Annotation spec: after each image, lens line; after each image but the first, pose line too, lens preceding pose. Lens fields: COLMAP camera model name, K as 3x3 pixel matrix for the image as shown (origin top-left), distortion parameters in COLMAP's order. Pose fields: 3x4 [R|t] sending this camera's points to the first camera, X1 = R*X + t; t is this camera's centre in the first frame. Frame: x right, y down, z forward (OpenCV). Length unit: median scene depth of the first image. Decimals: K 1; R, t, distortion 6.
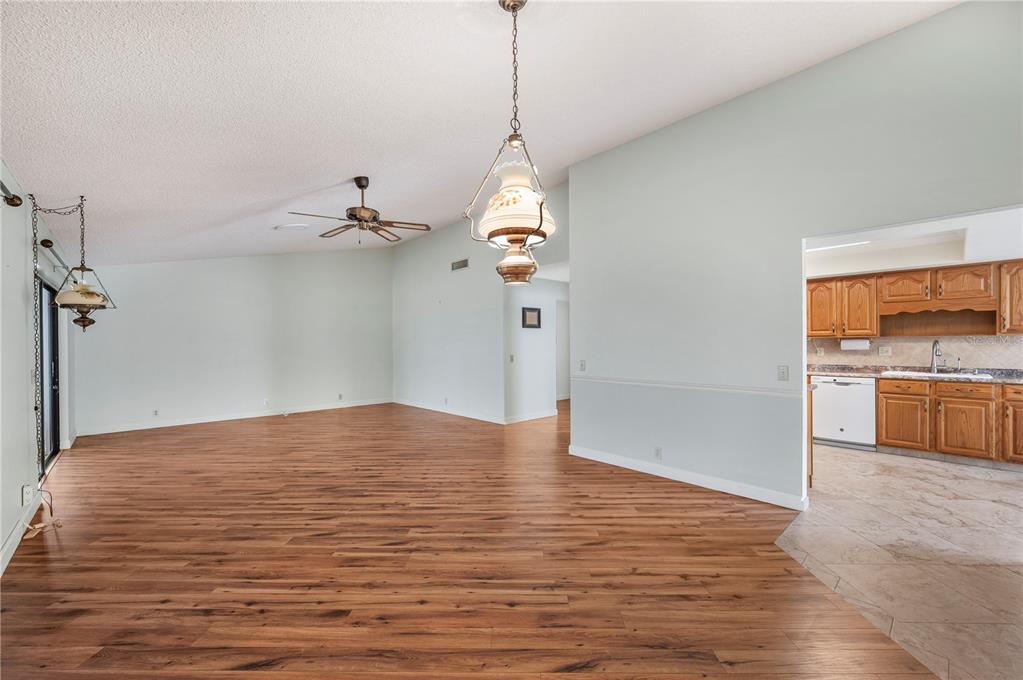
lens RADIAL K [[412.0, 0, 513.6], [0, 412.0, 346.1], [0, 0, 1]] dist [-0.000259, 0.000424]
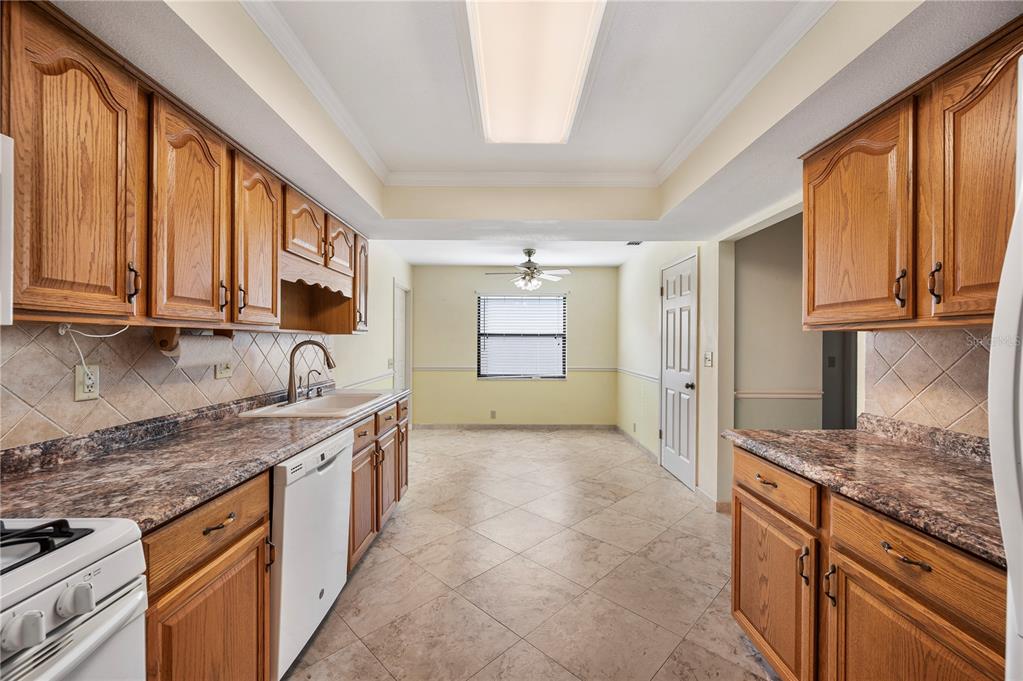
lens RADIAL K [[409.8, 0, 516.1], [0, 409.8, 339.0], [0, 0, 1]] dist [-0.002907, -0.000195]
pose [[-0.738713, 0.007025, 0.673984, 0.520770], [0.003795, 0.999973, -0.006264, -0.013388], [-0.674010, -0.002069, -0.738720, 1.369157]]
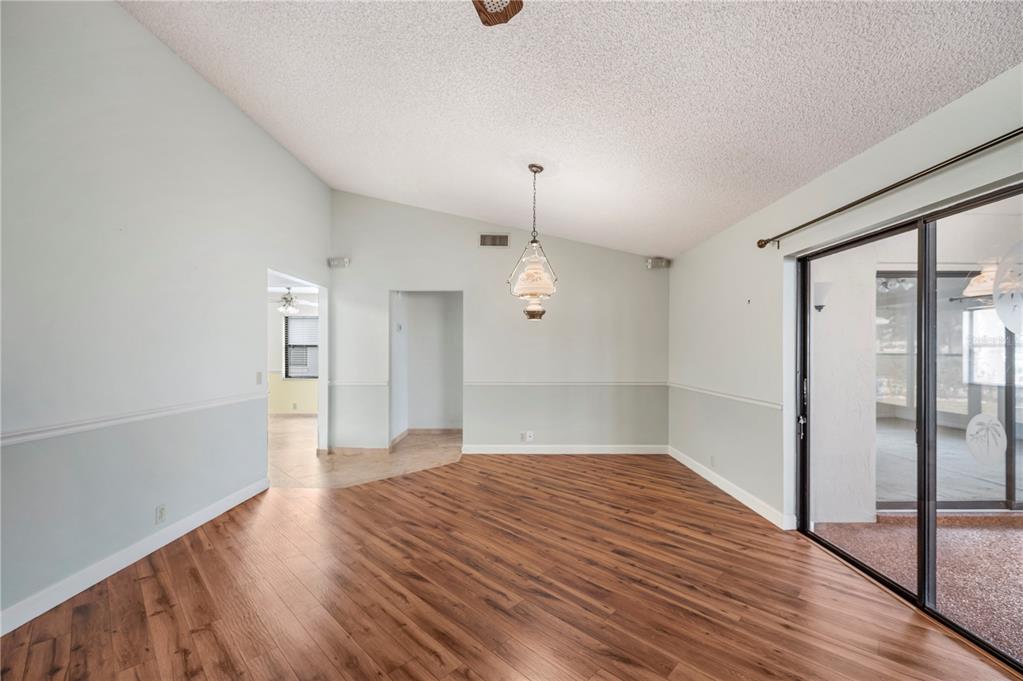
lens RADIAL K [[414.8, 0, 512.1], [0, 414.8, 348.4], [0, 0, 1]] dist [0.000257, 0.000022]
pose [[-0.727921, 0.010284, 0.685584, -0.525535], [0.006650, 0.999946, -0.007939, -0.003108], [-0.685629, -0.001220, -0.727950, 1.062564]]
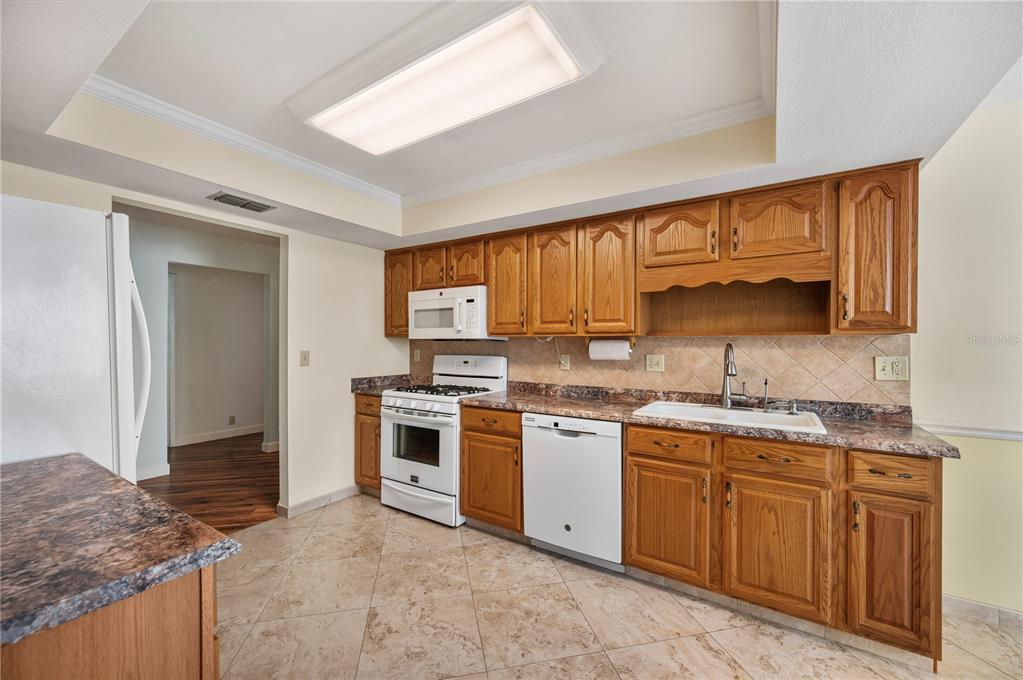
lens RADIAL K [[402.4, 0, 510.7], [0, 402.4, 343.9], [0, 0, 1]] dist [0.000849, -0.000069]
pose [[0.970385, 0.008524, 0.241414, 0.735777], [-0.008091, 0.999963, -0.002783, -0.011352], [-0.241429, 0.000747, 0.970418, 0.668233]]
